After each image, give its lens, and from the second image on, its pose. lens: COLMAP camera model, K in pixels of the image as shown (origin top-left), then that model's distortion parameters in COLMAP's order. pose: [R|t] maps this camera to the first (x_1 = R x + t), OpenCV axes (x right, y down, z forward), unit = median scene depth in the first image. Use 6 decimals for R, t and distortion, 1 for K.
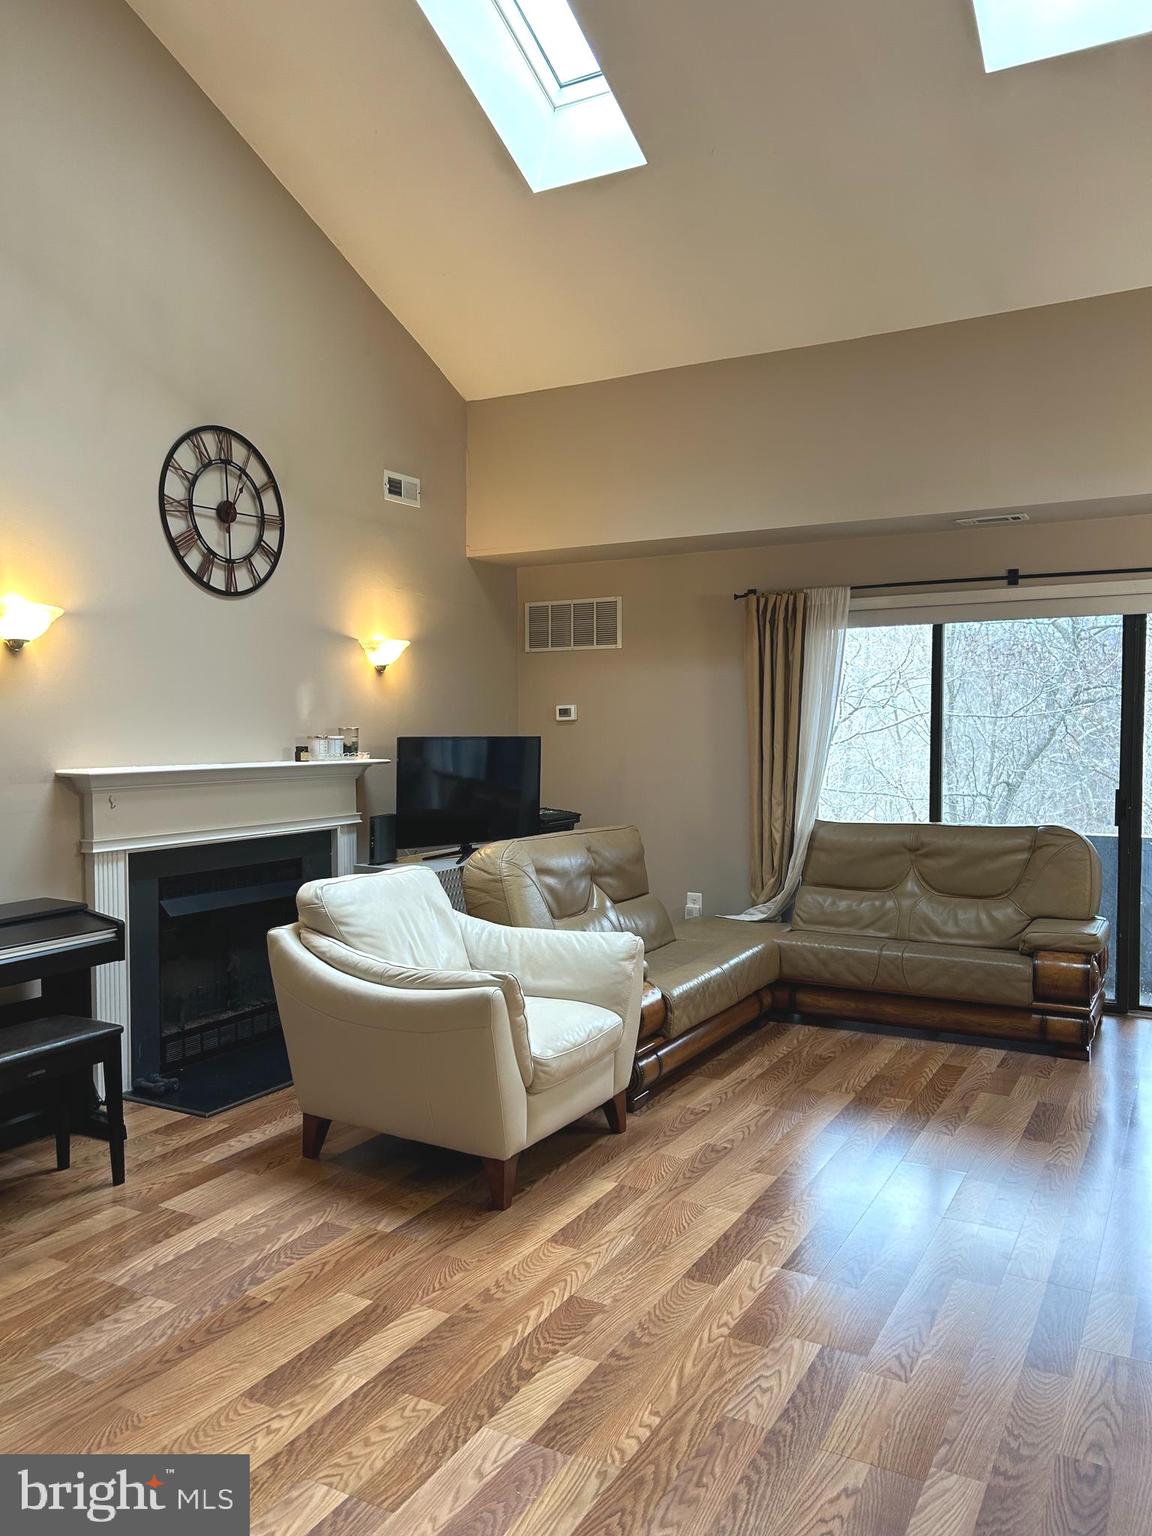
lens RADIAL K [[1151.5, 0, 563.8], [0, 1151.5, 782.6], [0, 0, 1]] dist [0.060513, -0.068949]
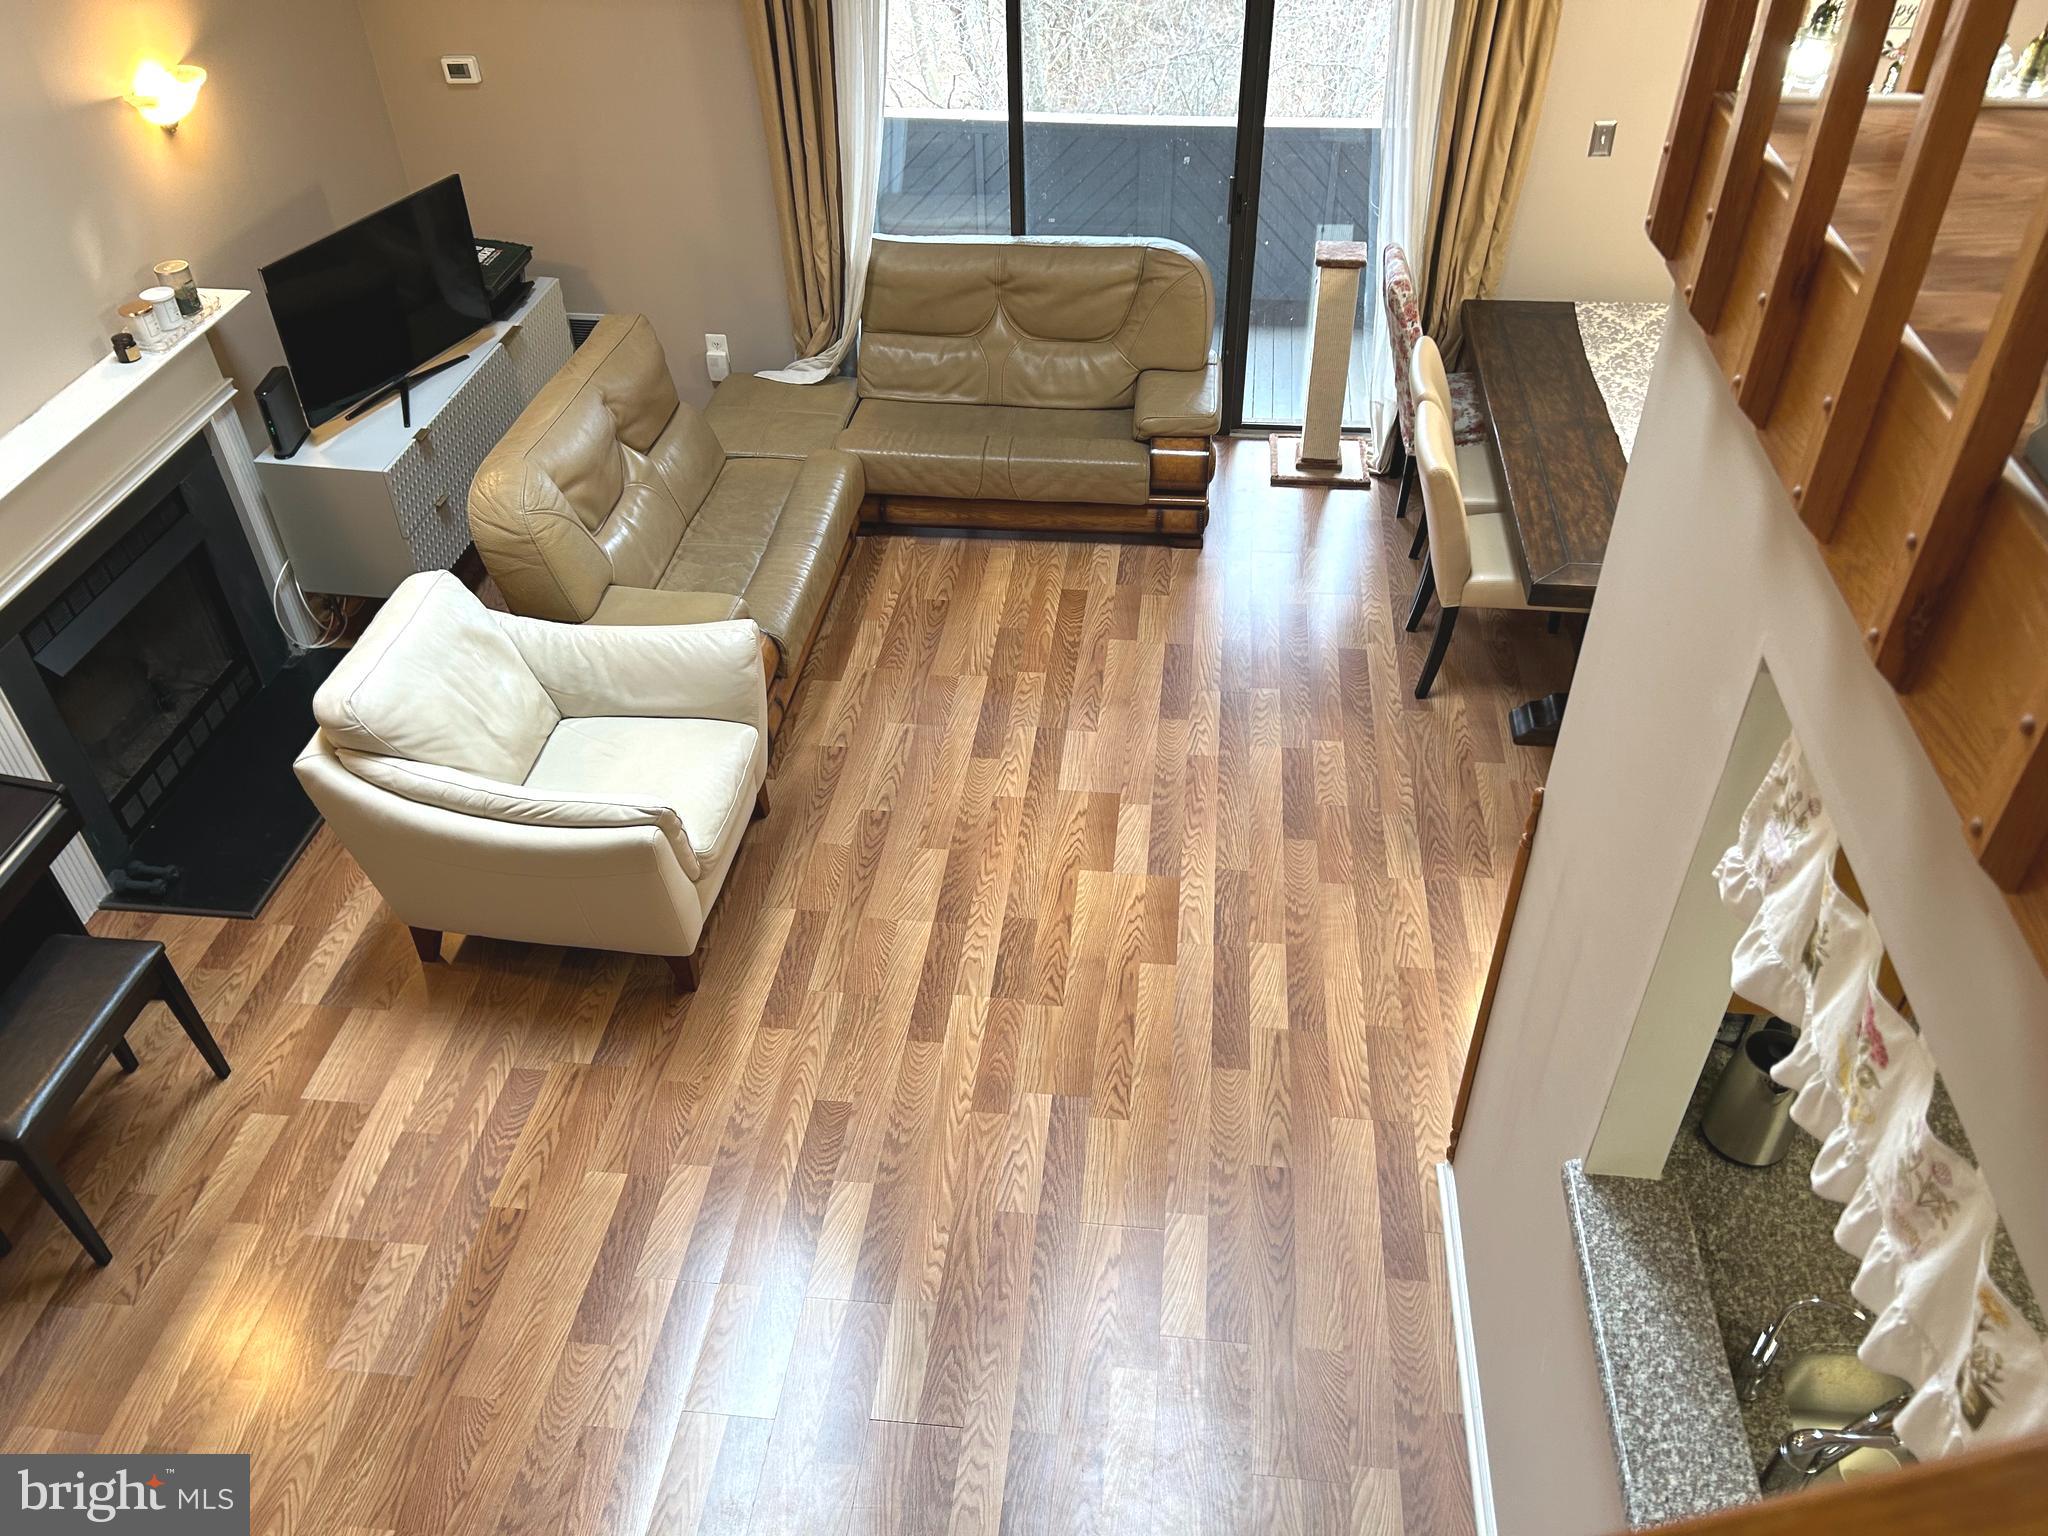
lens RADIAL K [[1535.3, 0, 1041.5], [0, 1535.3, 774.7], [0, 0, 1]] dist [0.060513, -0.068949]
pose [[0.919139, -0.261411, 0.294698, -0.082972], [0.030962, 0.793719, 0.607496, -0.377145], [-0.392714, -0.549249, 0.737633, 0.035063]]
